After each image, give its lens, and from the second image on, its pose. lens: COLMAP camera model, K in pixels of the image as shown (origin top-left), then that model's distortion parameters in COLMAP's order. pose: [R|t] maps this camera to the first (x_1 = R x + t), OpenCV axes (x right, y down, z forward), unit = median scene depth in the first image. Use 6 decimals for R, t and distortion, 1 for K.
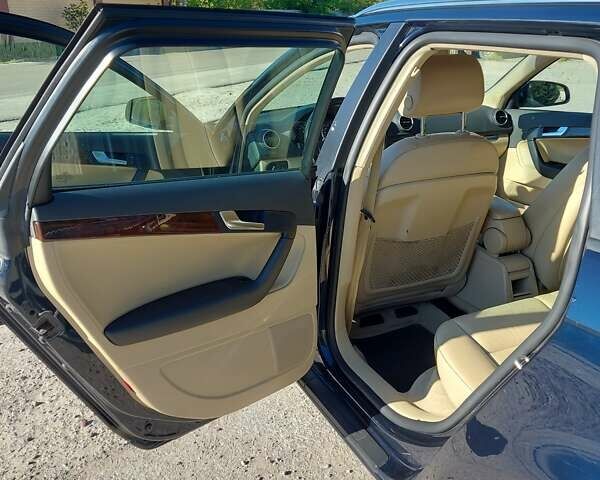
lens RADIAL K [[569.5, 0, 299.0], [0, 569.5, 246.9], [0, 0, 1]] dist [0.147389, -0.255929]
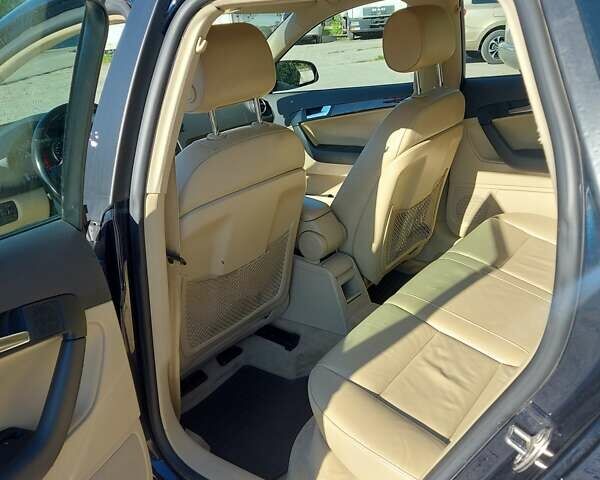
lens RADIAL K [[569.5, 0, 299.0], [0, 569.5, 246.9], [0, 0, 1]] dist [0.147389, -0.255929]
pose [[0.877032, -0.236895, 0.417966, -0.031867], [0.238401, 0.969905, 0.049479, -0.057495], [-0.417109, 0.056249, 0.907114, 0.258998]]
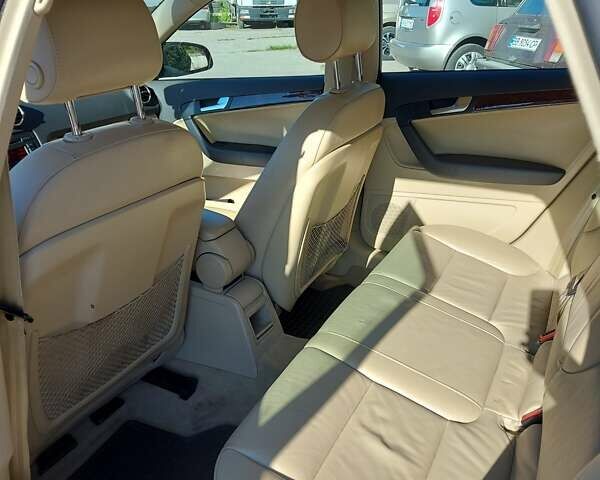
lens RADIAL K [[569.5, 0, 299.0], [0, 569.5, 246.9], [0, 0, 1]] dist [0.147389, -0.255929]
pose [[0.781001, -0.256345, 0.569495, 0.038401], [0.237062, 0.965314, 0.109410, -0.092616], [-0.577788, 0.049556, 0.814681, 0.402371]]
